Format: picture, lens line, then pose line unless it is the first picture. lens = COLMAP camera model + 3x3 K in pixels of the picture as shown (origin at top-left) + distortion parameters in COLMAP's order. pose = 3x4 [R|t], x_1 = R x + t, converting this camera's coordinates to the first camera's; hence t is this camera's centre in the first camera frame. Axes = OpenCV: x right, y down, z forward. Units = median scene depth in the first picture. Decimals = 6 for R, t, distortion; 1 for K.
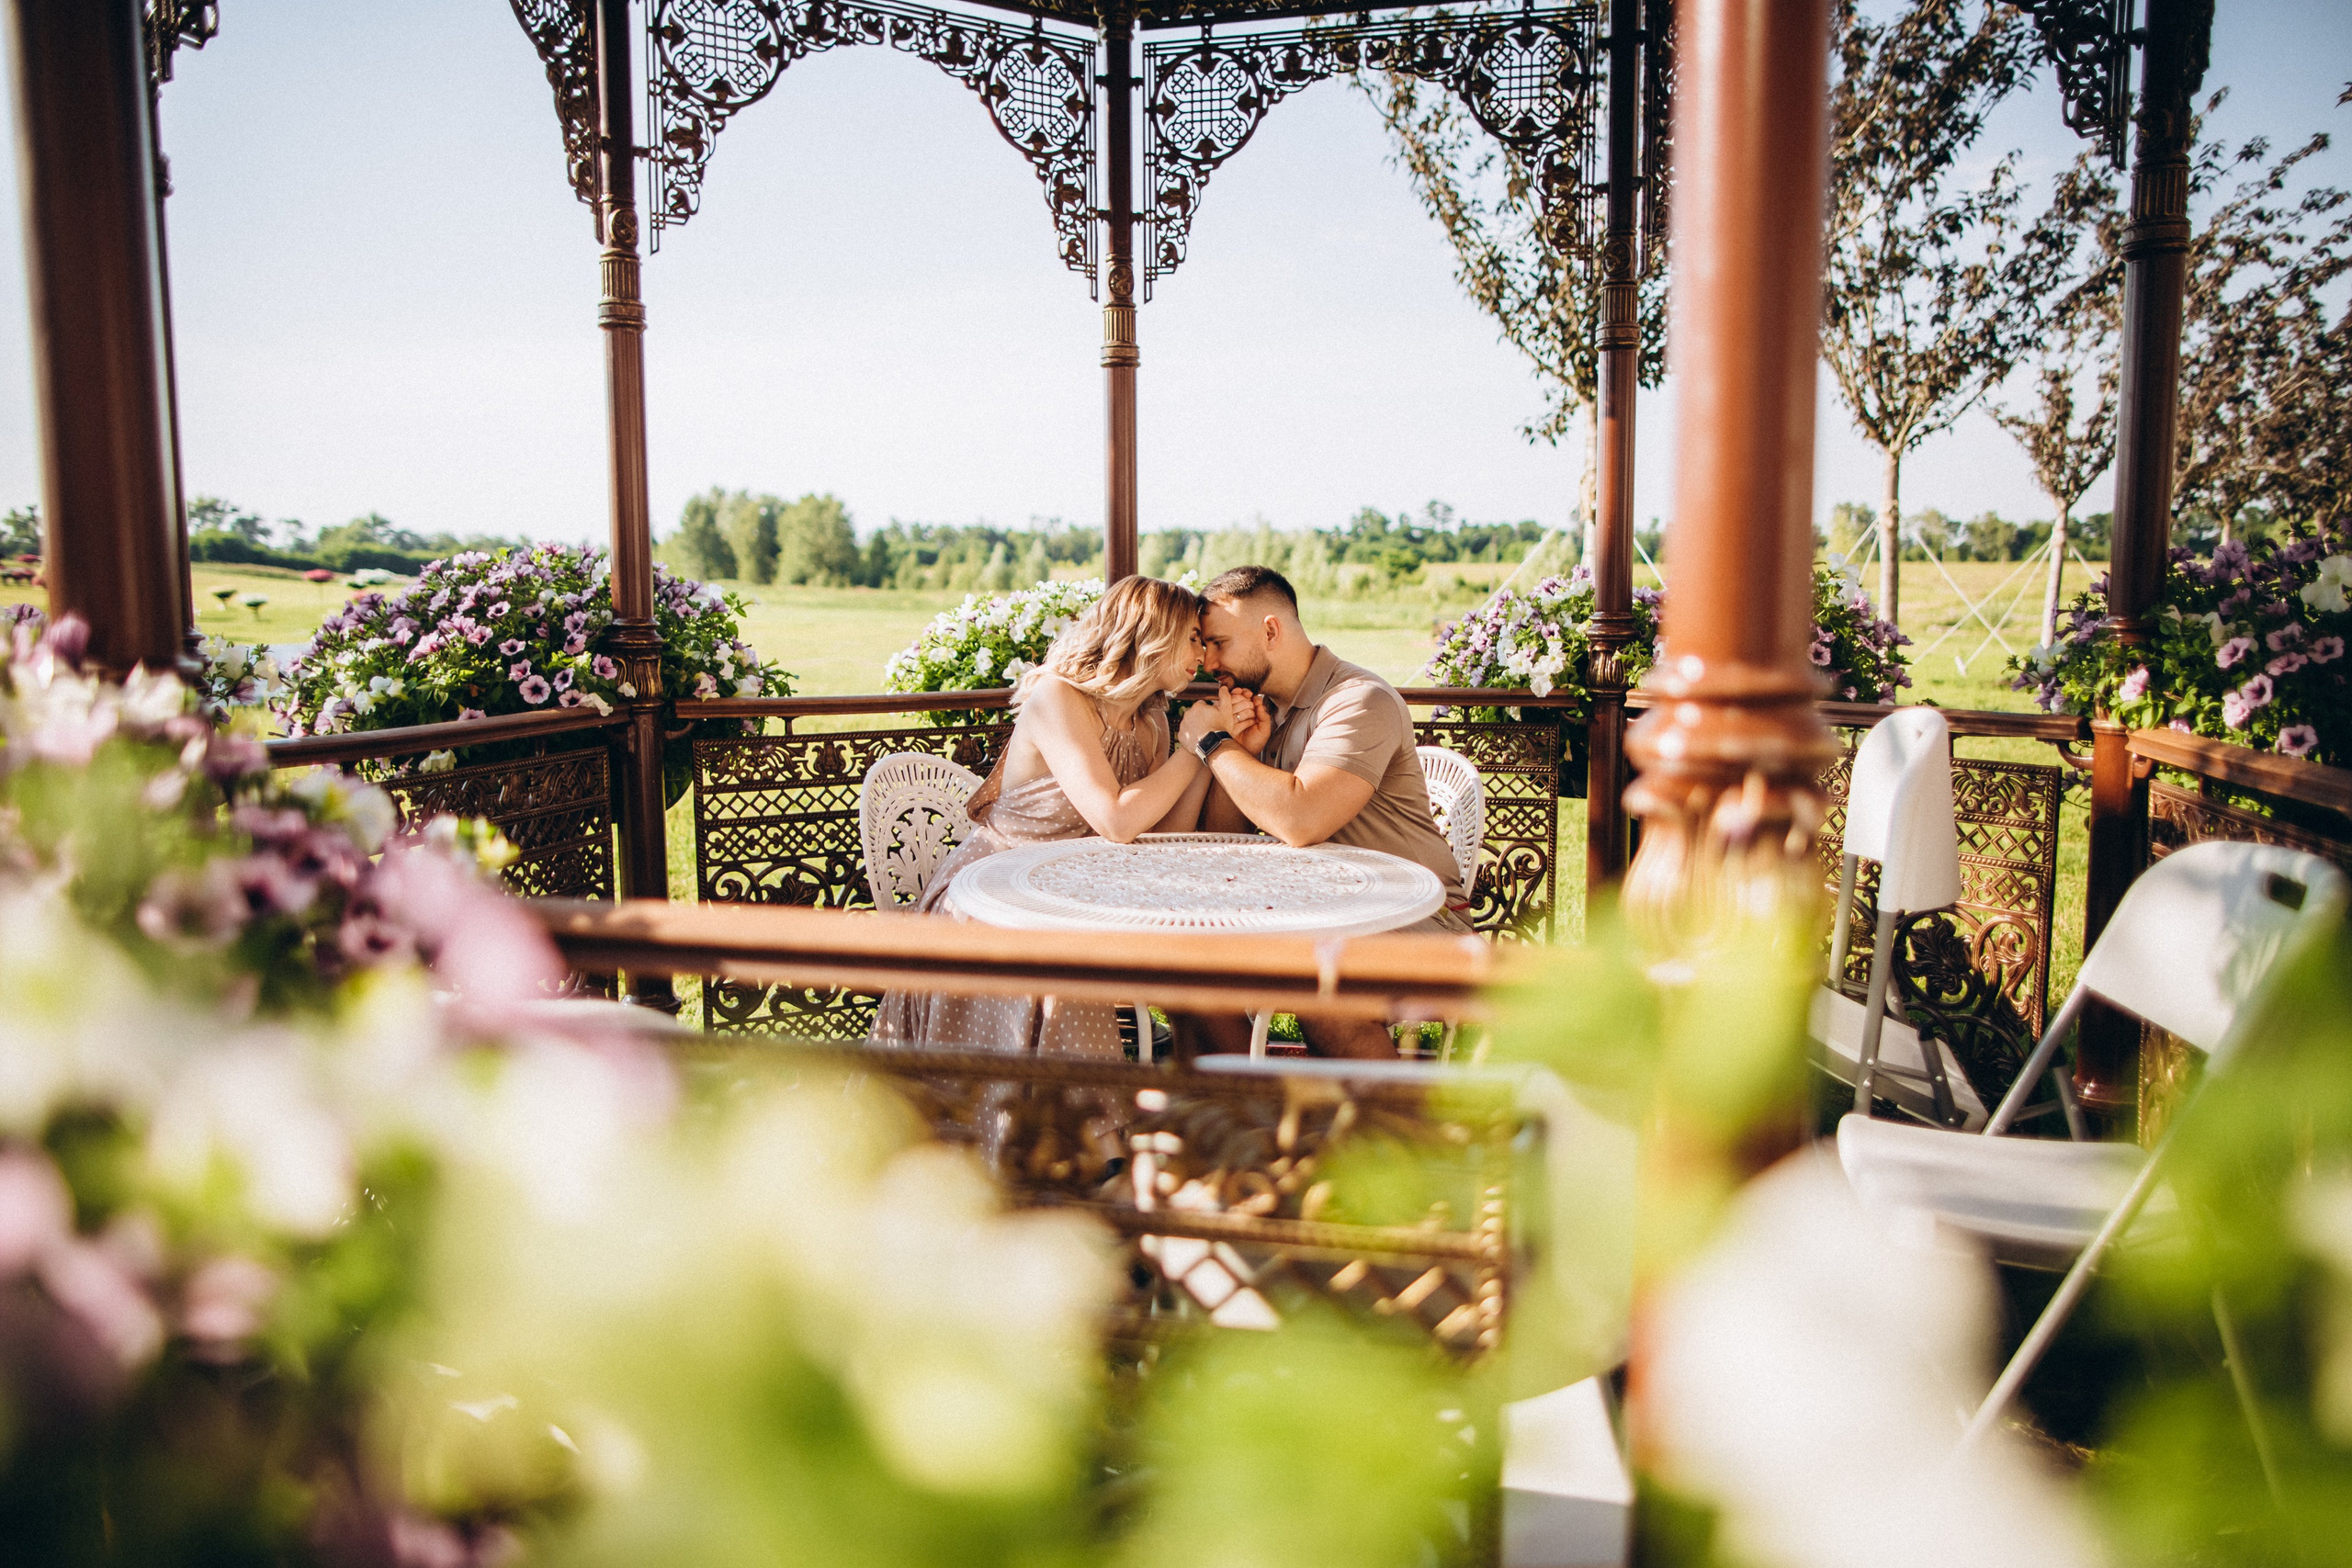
lens RADIAL K [[1621.0, 0, 1176.0], [0, 1621.0, 784.0], [0, 0, 1]] dist [-0.048461, 0.048392]
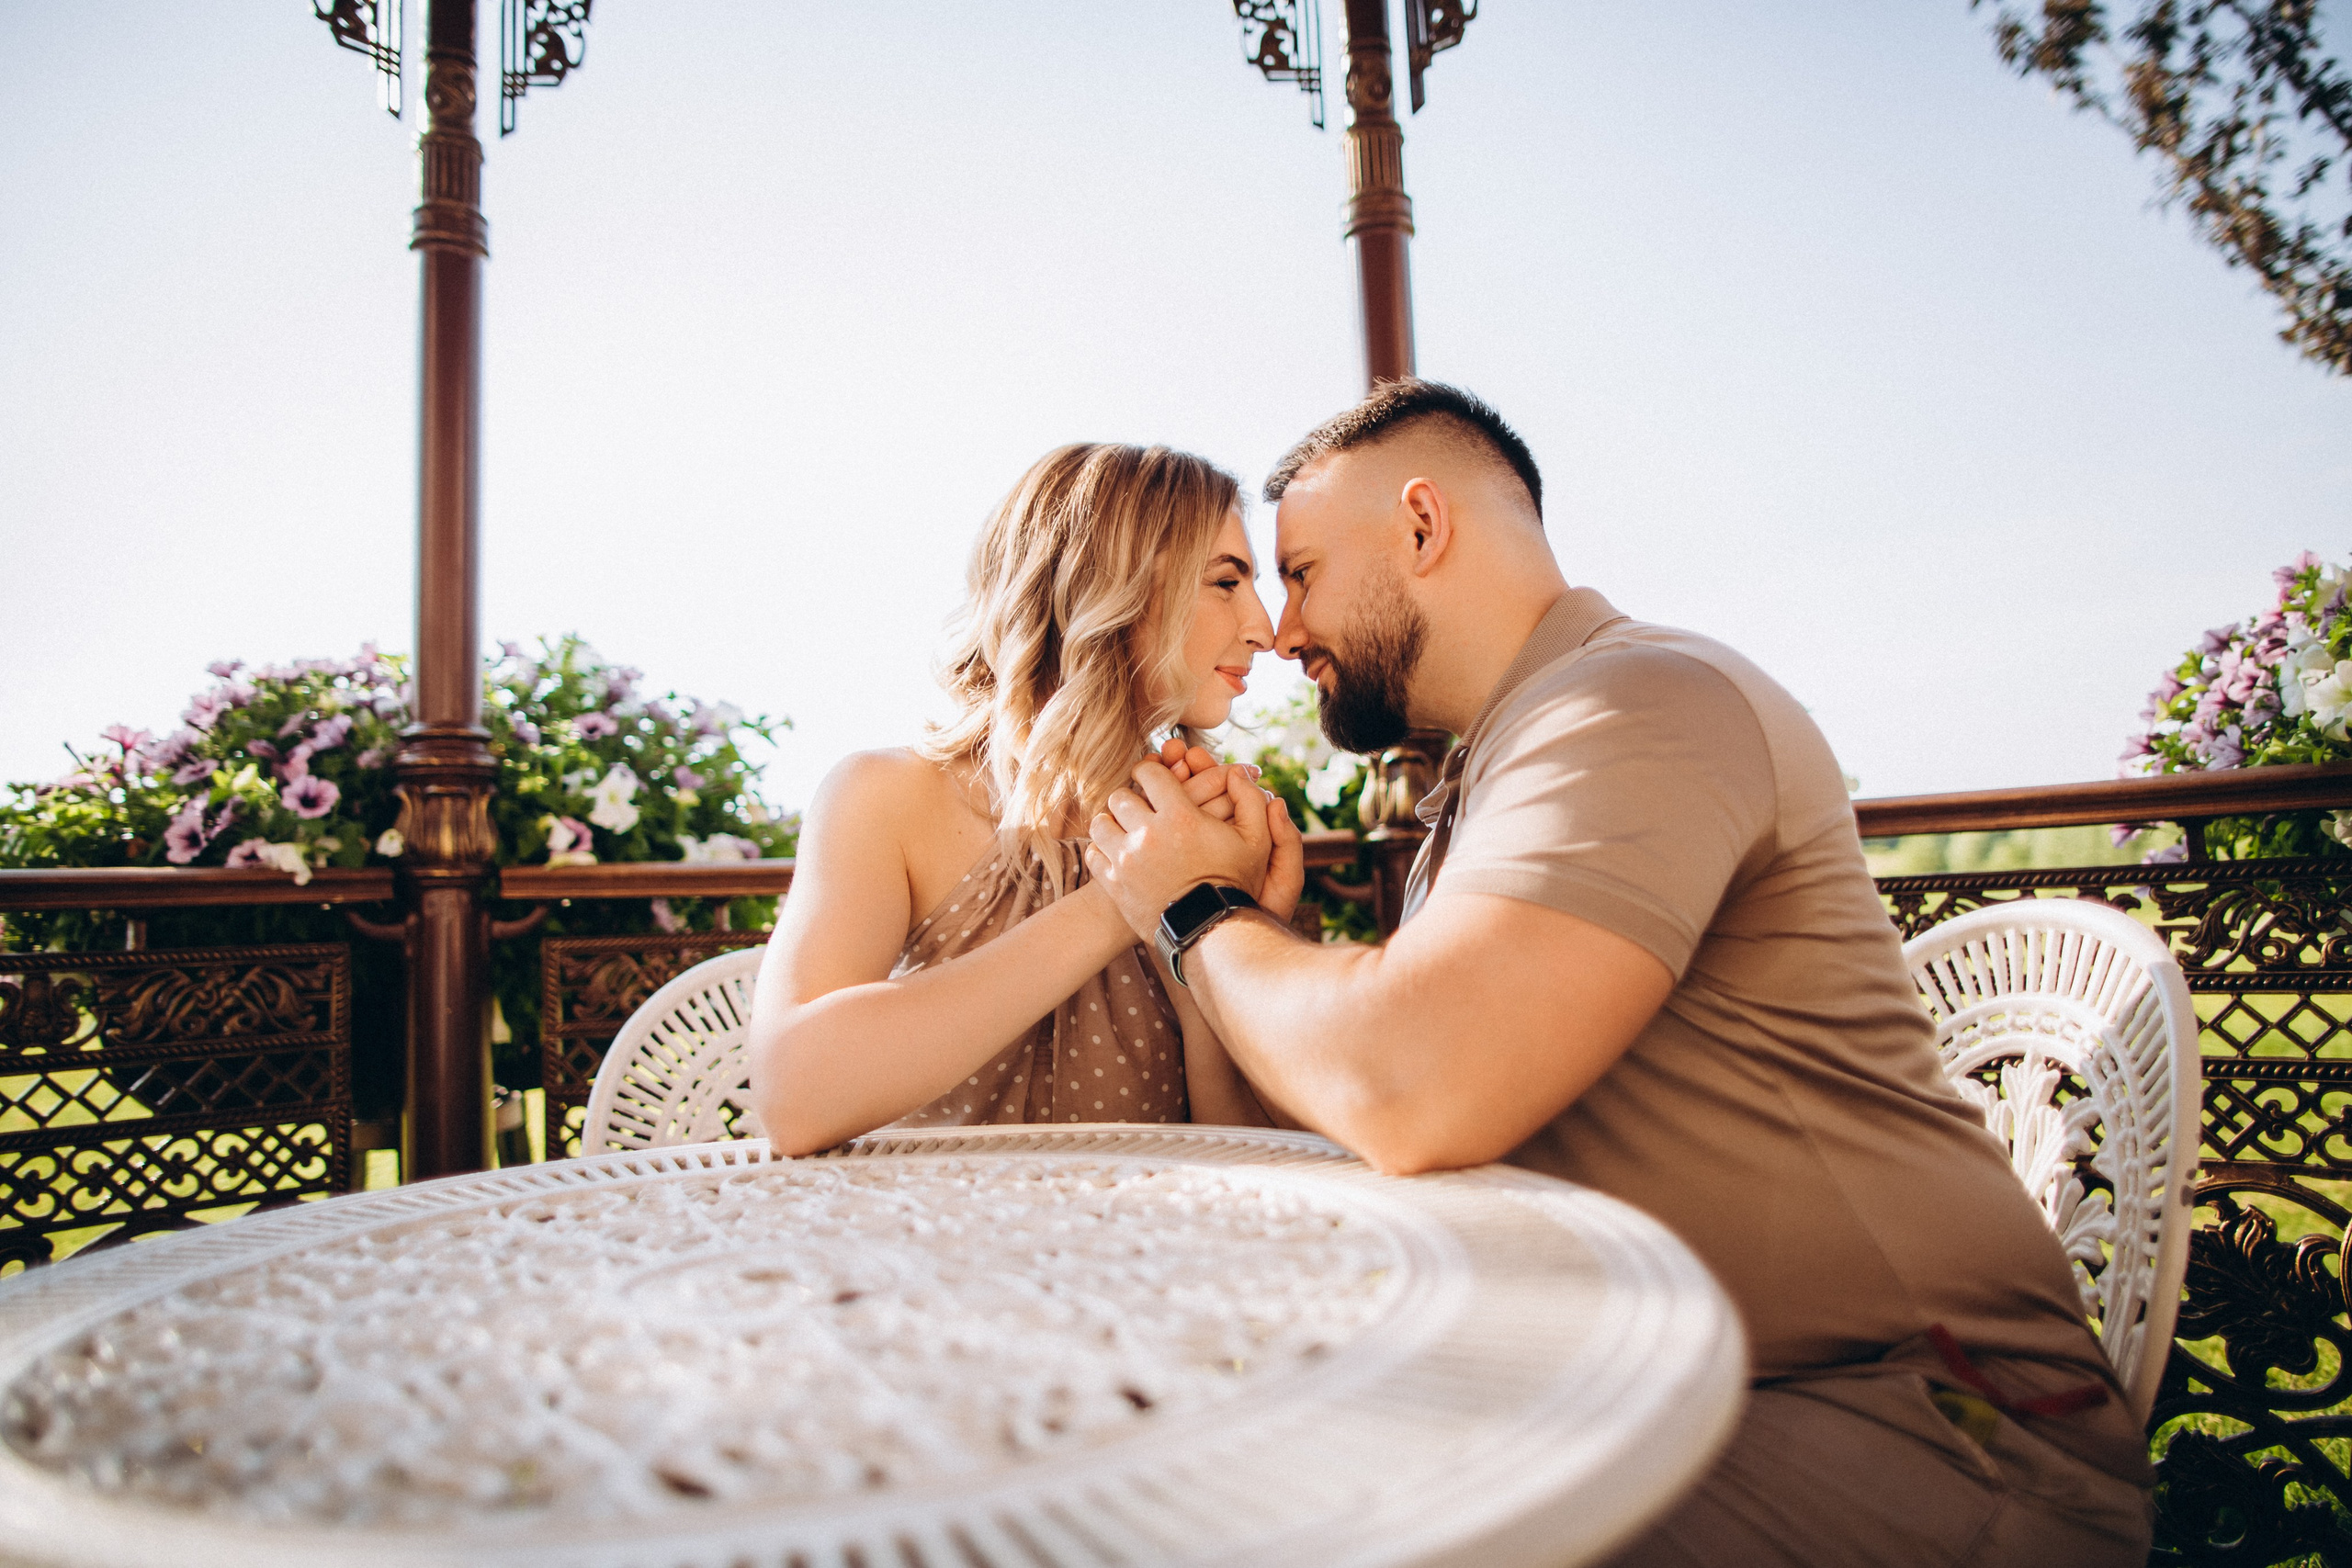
lens RADIAL K [[1621.0, 0, 1176.0], [0, 1621.0, 784.0], [0, 0, 1]] dist [-0.048461, 0.048392]
pose [[0.884866, -0.074016, -0.459929, 0.149504], [-0.015423, 0.982101, -0.187721, 0.020371], [0.465591, 0.173201, 0.867886, 0.585717]]
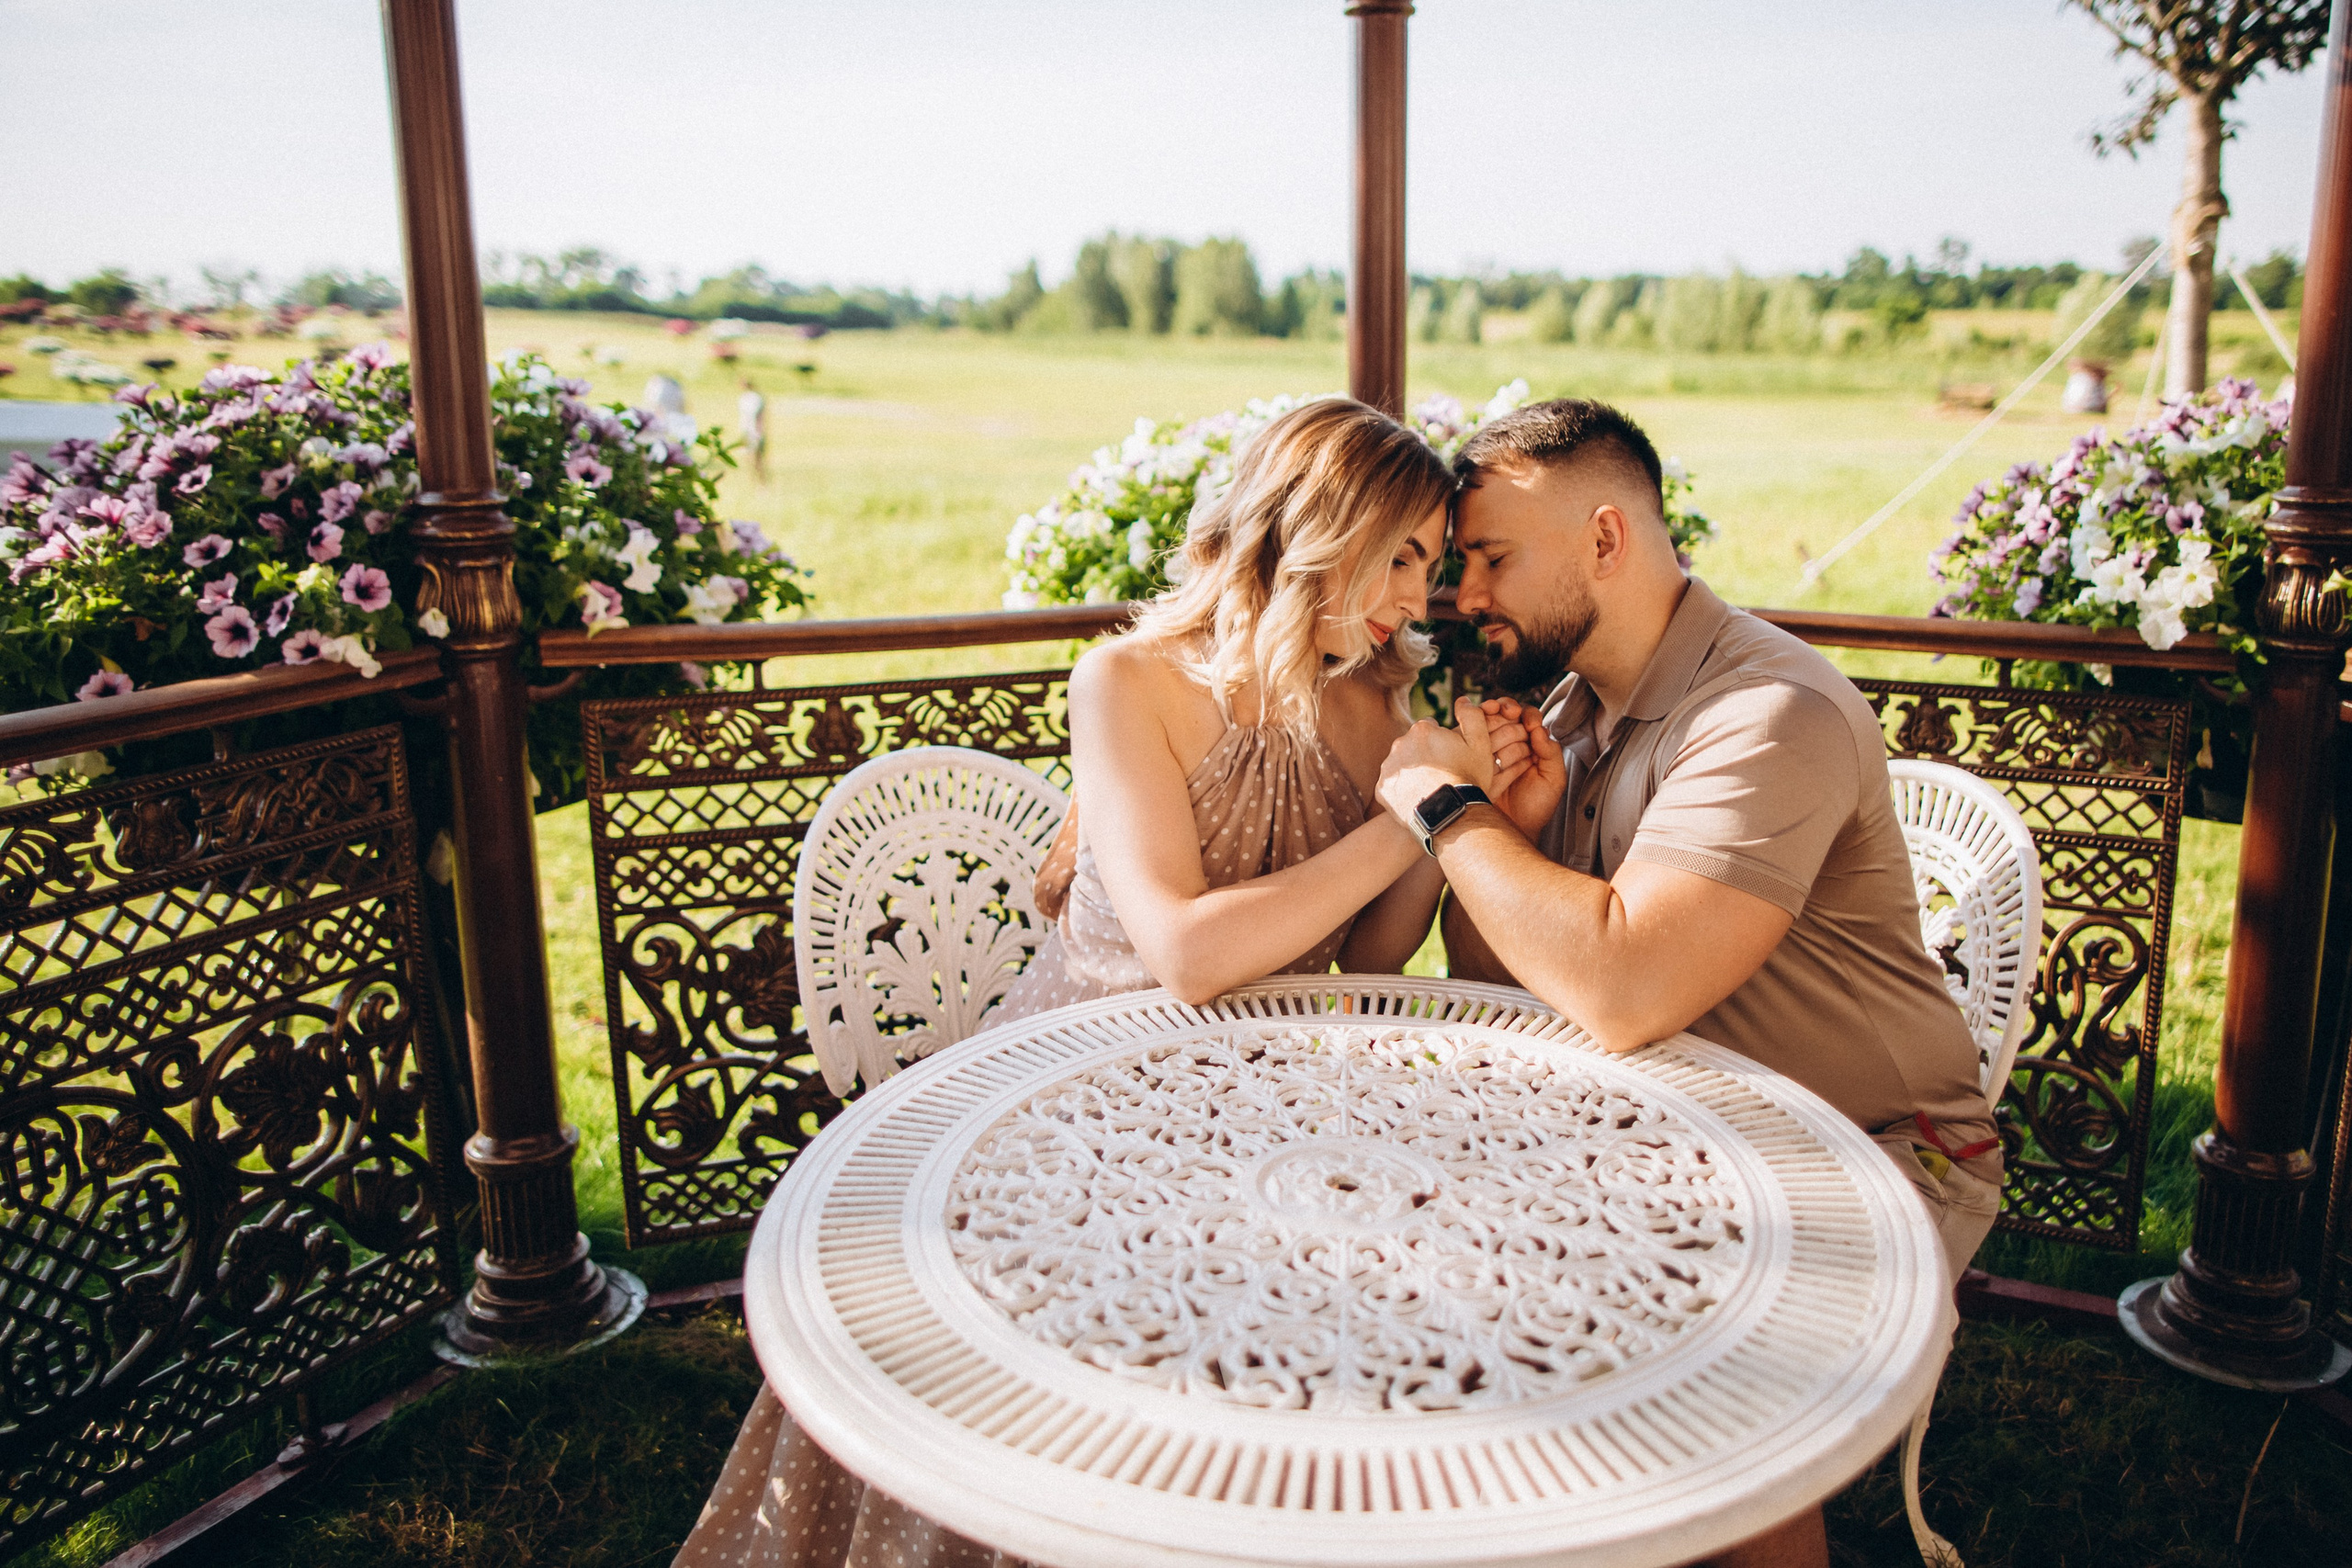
lens RADIAL K [[1837.2, 0, 1291.5], [0, 1837.2, 730.0], [0, 0, 1]] dist [-0.062085, 0.078135]
pose [[0.983956, 0.036039, -0.174735, 0.058424], [-0.020382, 0.995680, 0.090584, -0.077693], [0.177245, -0.085569, 0.980440, 0.397121]]
